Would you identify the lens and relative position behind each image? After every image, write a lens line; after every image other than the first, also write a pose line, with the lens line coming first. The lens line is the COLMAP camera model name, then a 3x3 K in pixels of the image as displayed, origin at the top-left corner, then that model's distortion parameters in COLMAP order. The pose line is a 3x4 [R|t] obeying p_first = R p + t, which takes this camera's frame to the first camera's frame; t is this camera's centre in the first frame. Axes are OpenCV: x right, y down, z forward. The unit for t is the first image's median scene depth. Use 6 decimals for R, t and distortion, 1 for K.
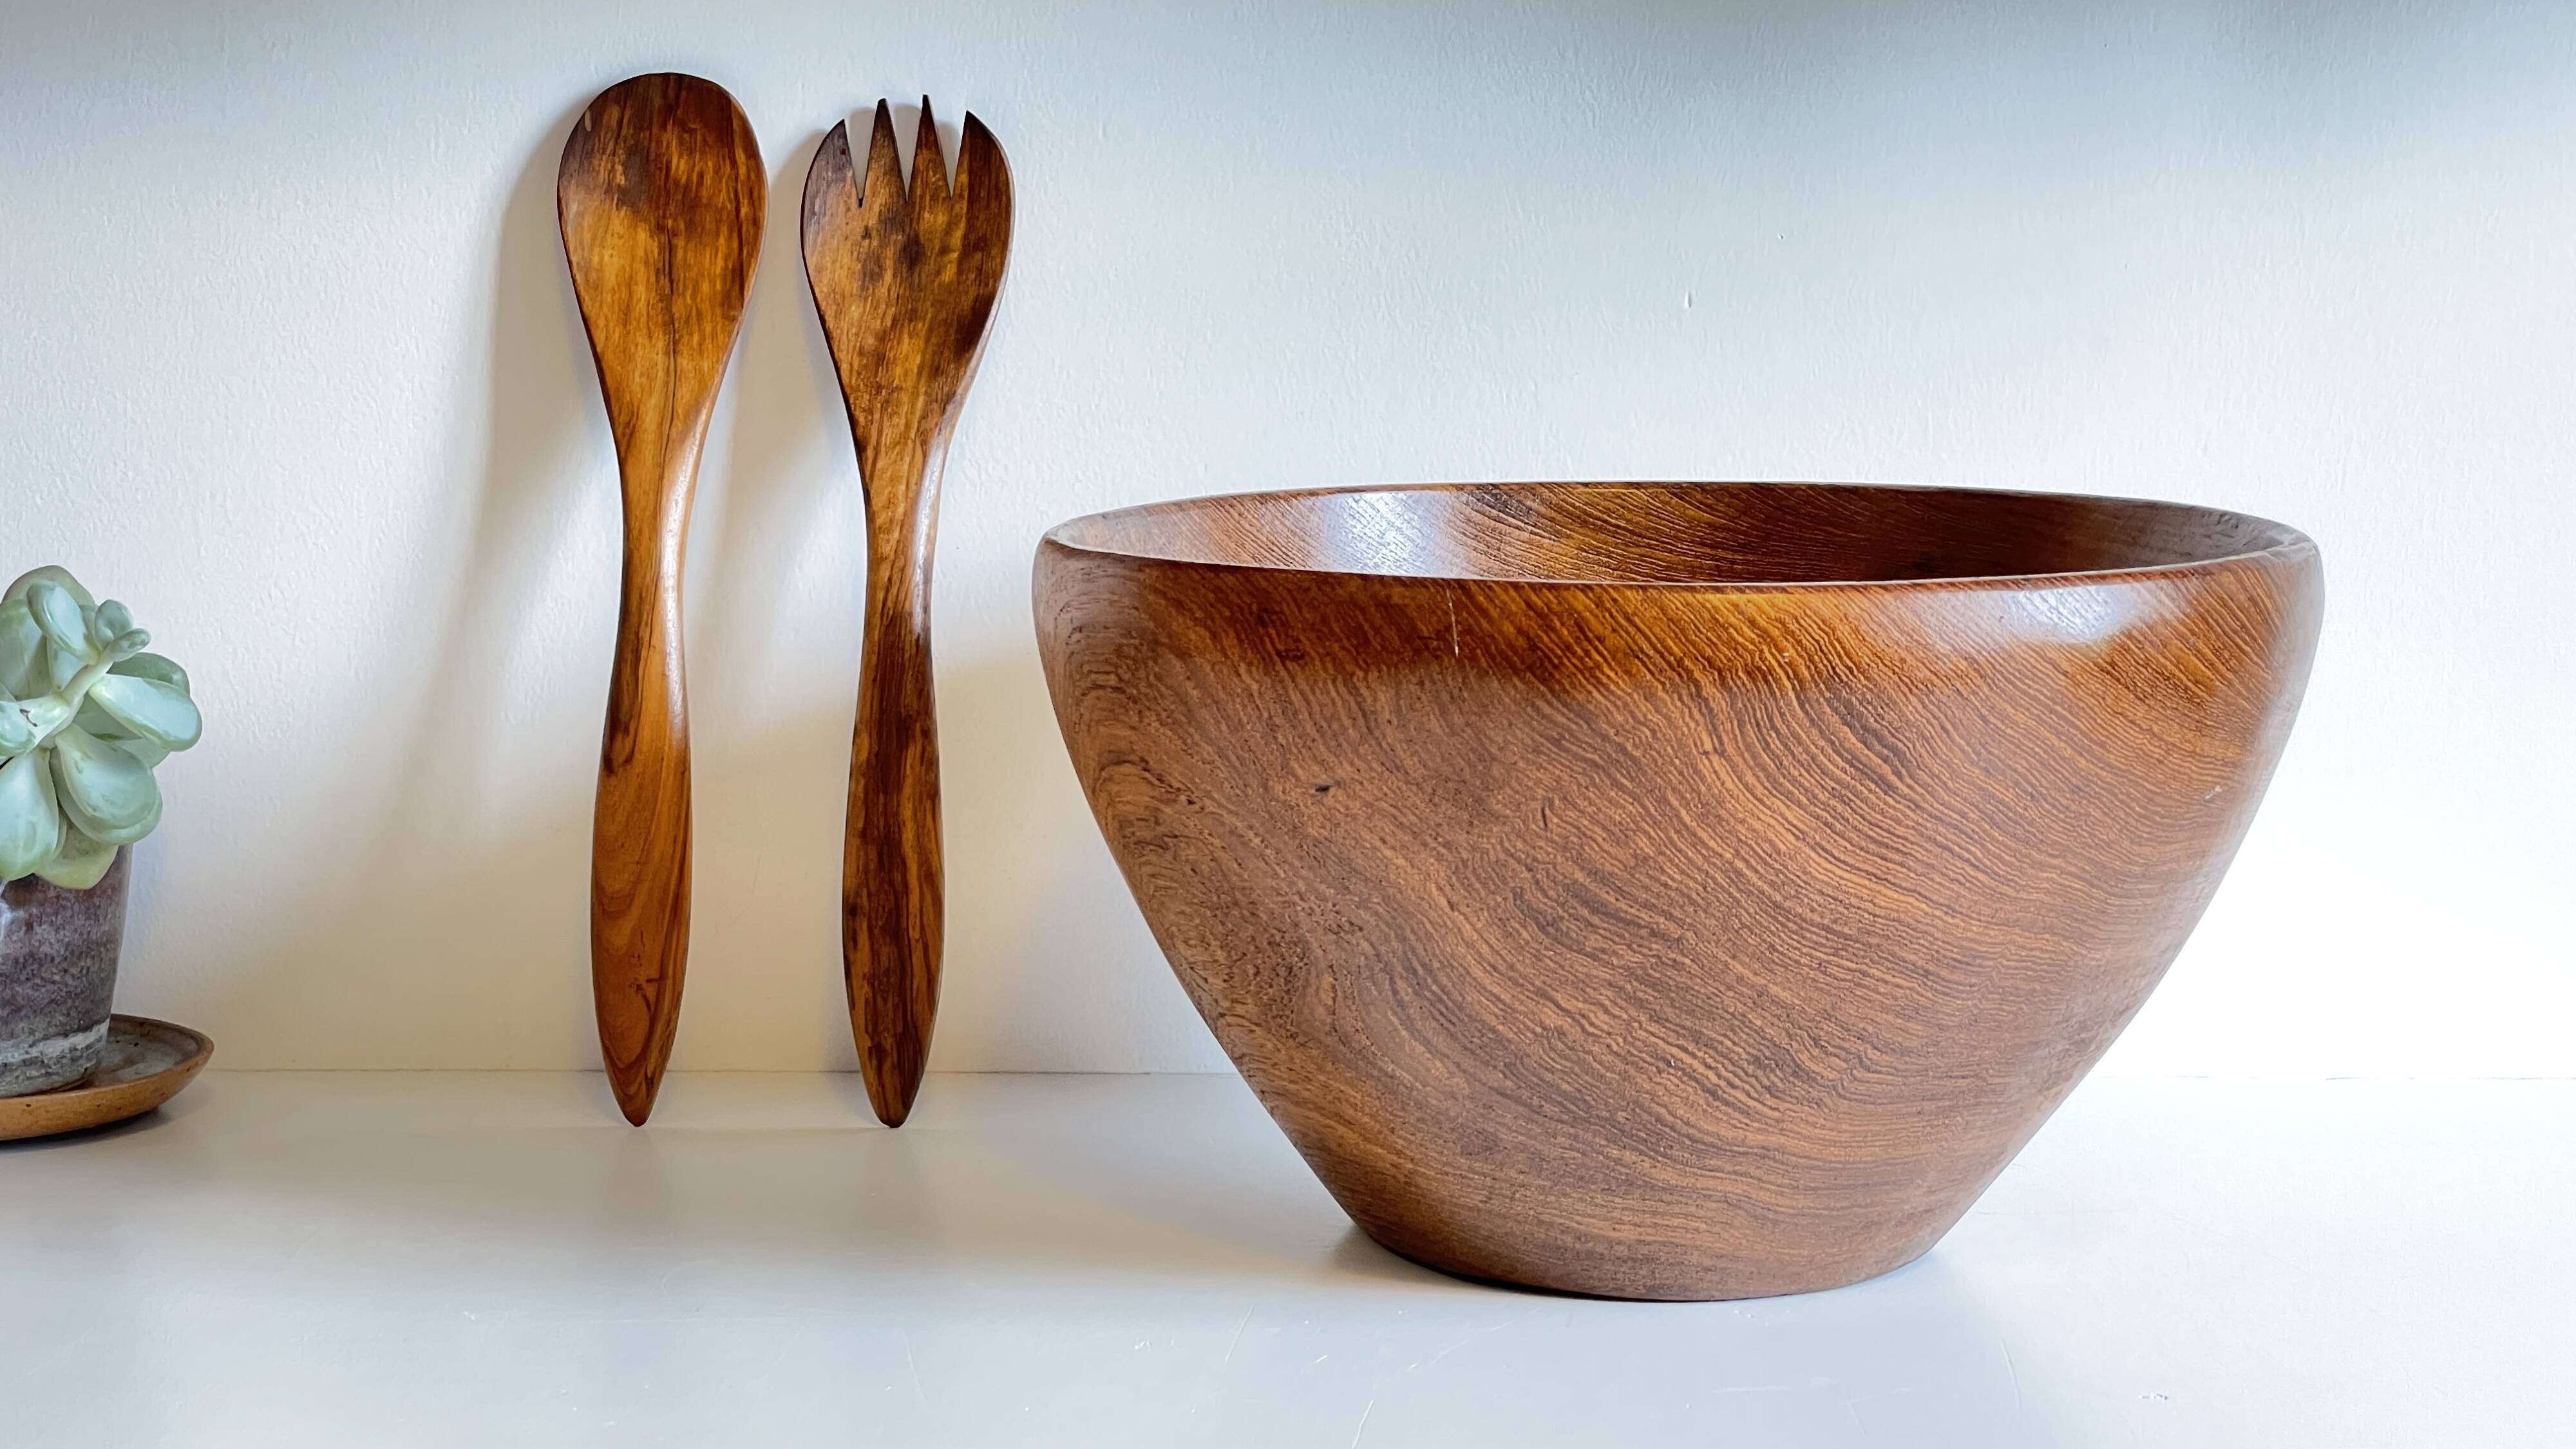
lens RADIAL K [[3828.2, 0, 1288.0], [0, 3828.2, 724.5], [0, 0, 1]] dist [0.038291, 0.197726]
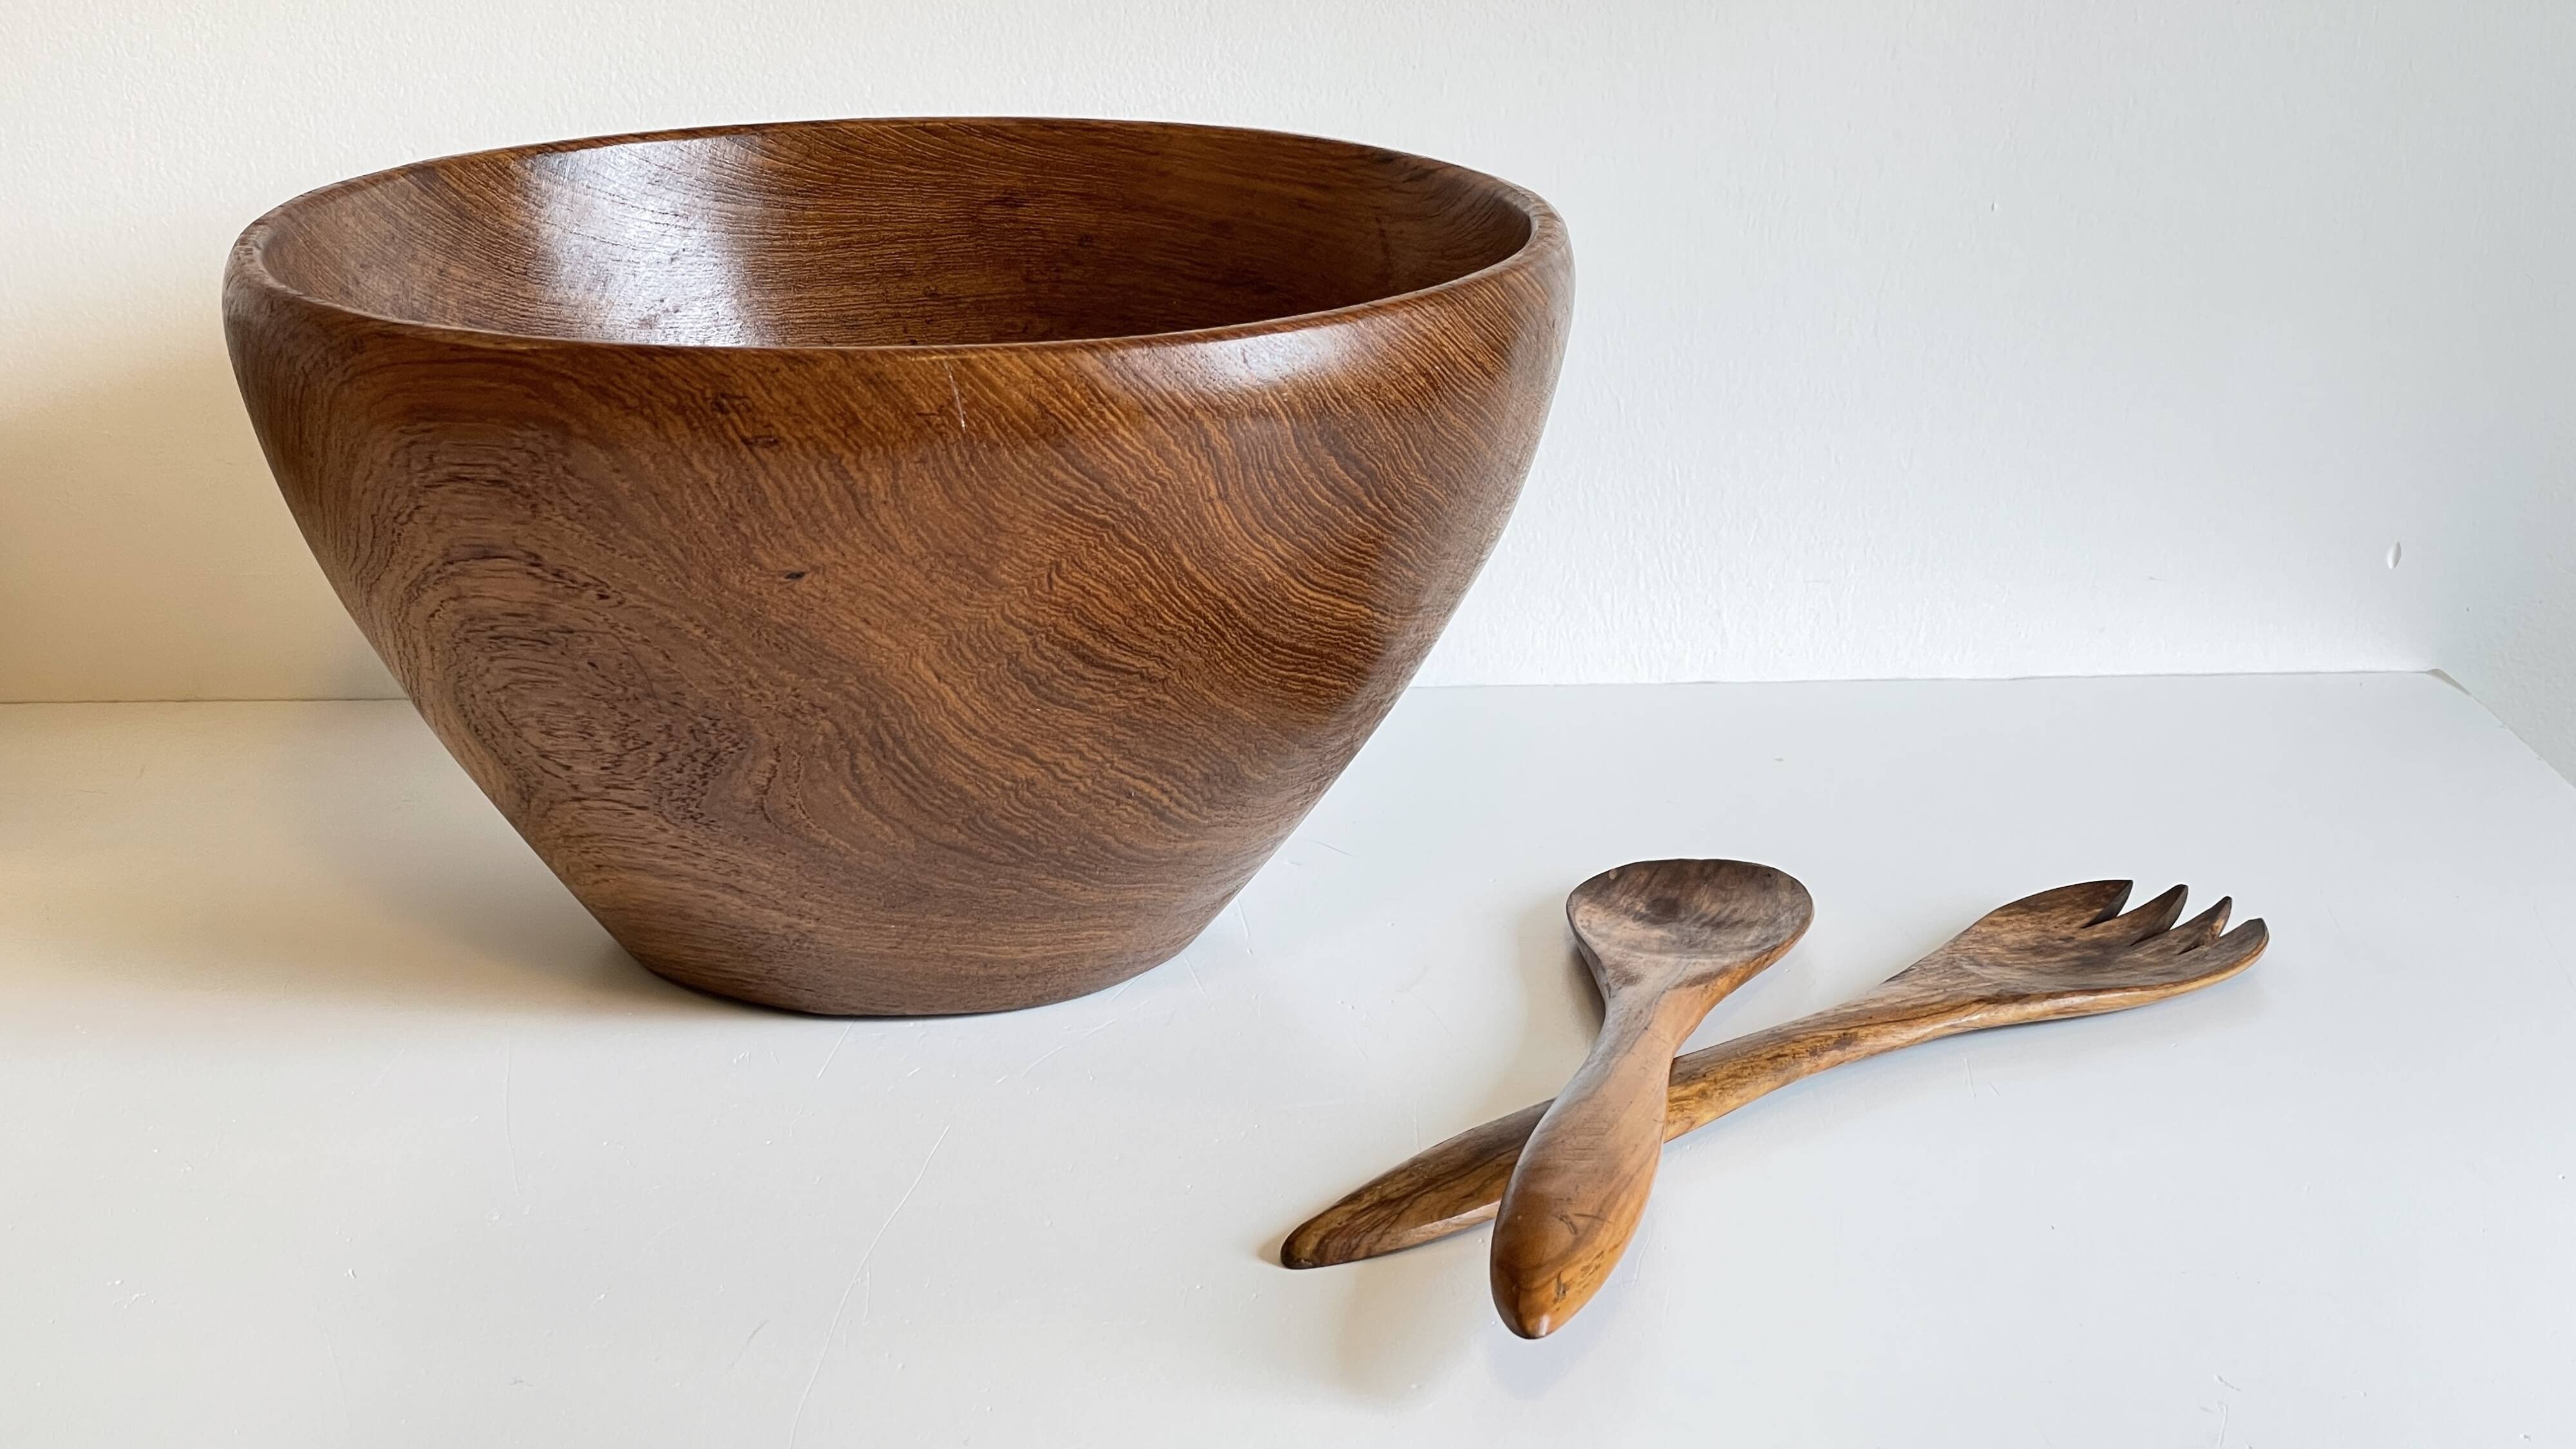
lens RADIAL K [[3828.2, 0, 1288.0], [0, 3828.2, 724.5], [0, 0, 1]] dist [0.038291, 0.197726]
pose [[0.860298, -0.158765, 0.484438, -0.356451], [0.072828, 0.978797, 0.191448, -0.121481], [-0.504562, -0.129421, 0.853620, 0.129966]]
